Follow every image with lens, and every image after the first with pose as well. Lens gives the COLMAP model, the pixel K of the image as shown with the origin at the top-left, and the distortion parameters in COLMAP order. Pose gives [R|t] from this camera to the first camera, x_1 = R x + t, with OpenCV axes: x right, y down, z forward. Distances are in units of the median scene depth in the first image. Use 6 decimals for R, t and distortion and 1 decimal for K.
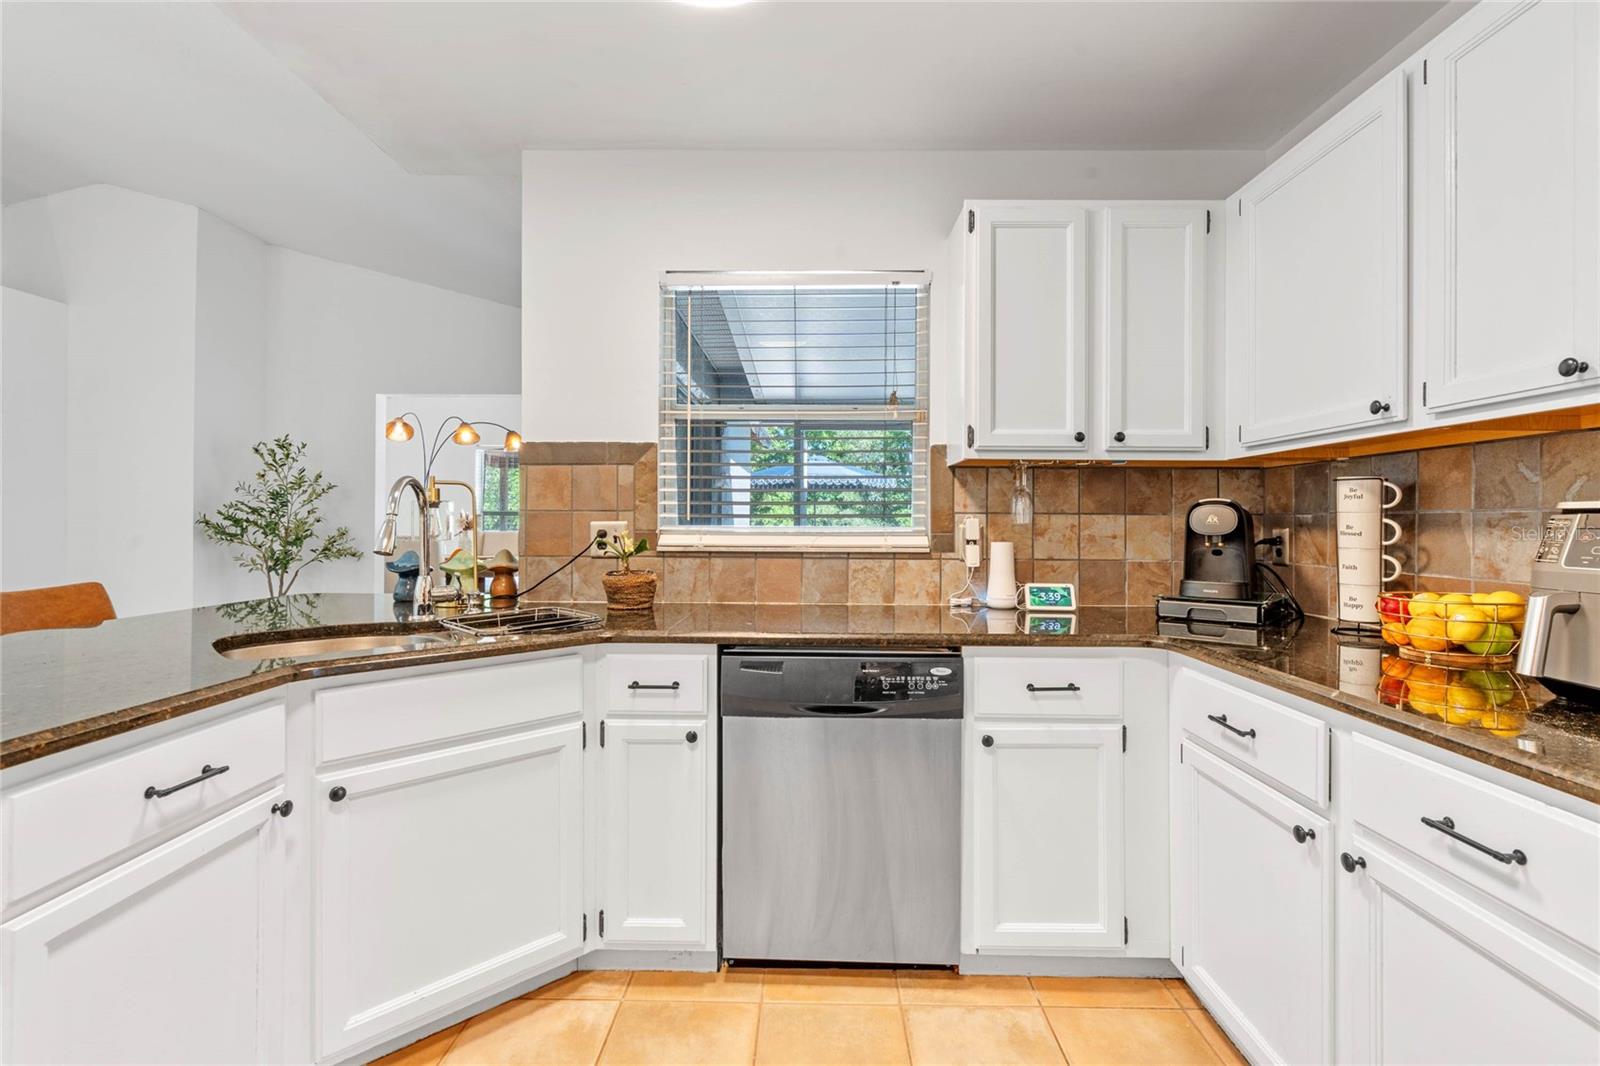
lens RADIAL K [[726.1, 0, 799.3], [0, 726.1, 523.8], [0, 0, 1]] dist [-0.001699, 0.002030]
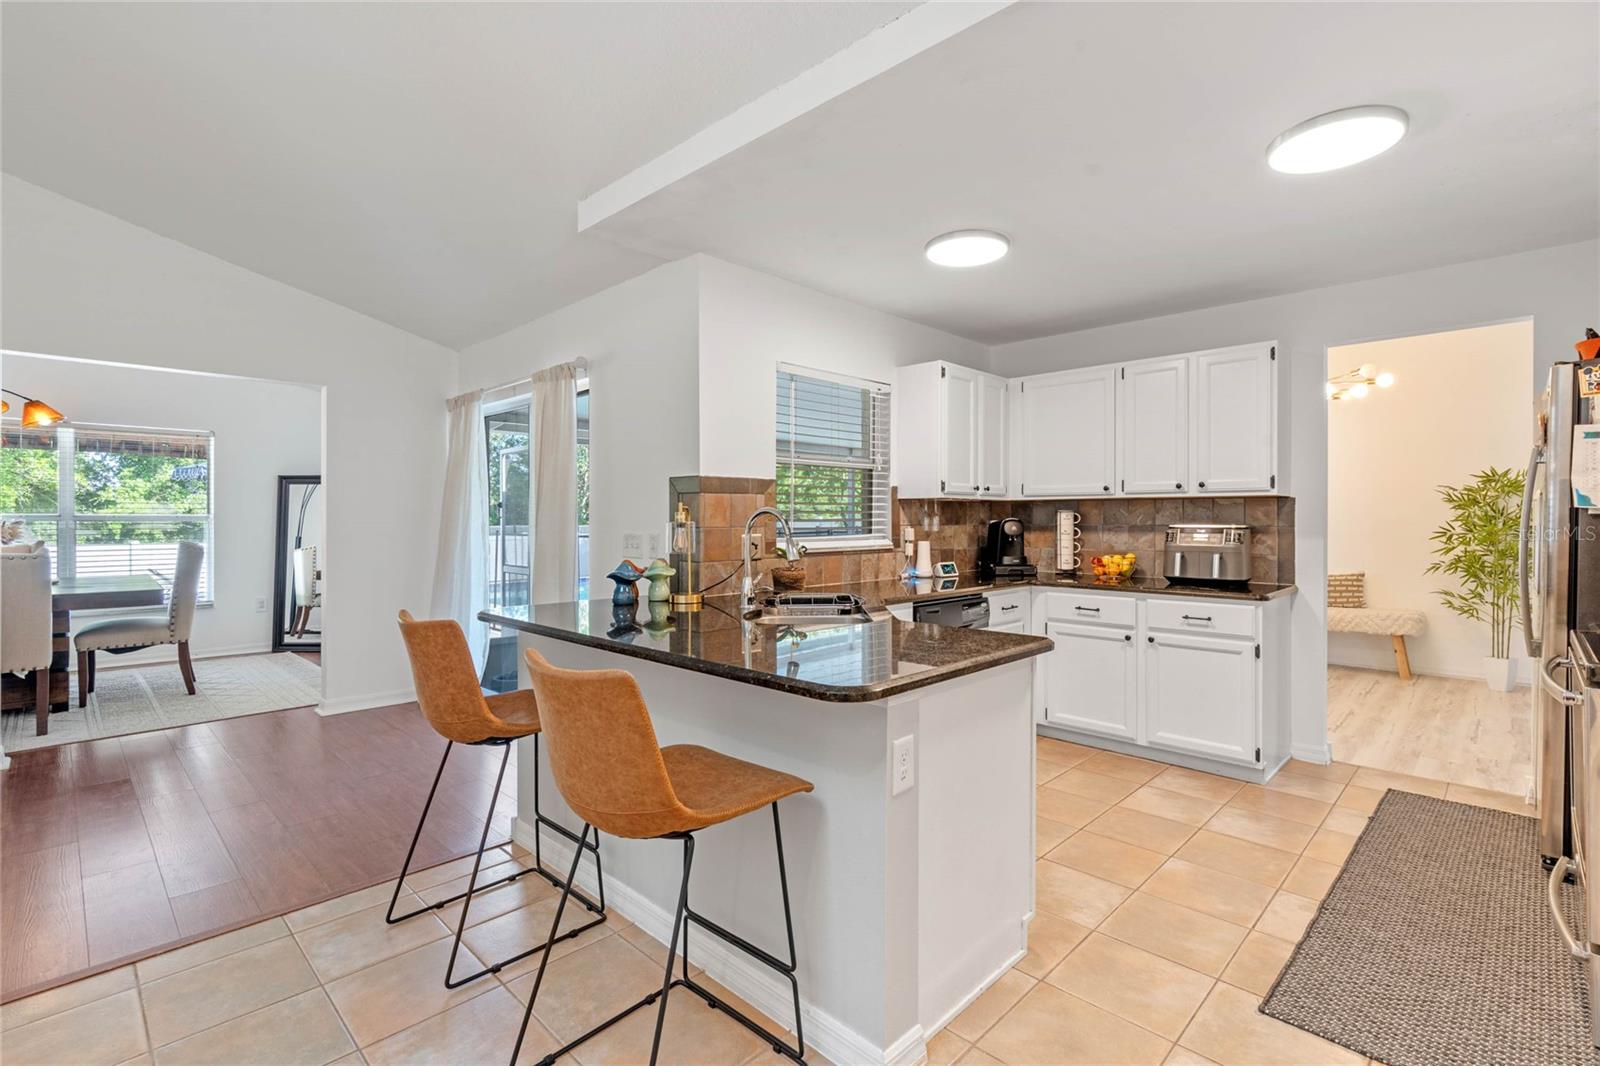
lens RADIAL K [[726.1, 0, 794.5], [0, 726.1, 528.3], [0, 0, 1]] dist [-0.001699, 0.002030]
pose [[0.688928, -0.015920, 0.724655, -1.252643], [0.006703, 0.999856, 0.015593, -0.037833], [-0.724798, -0.005885, 0.688936, -0.023581]]
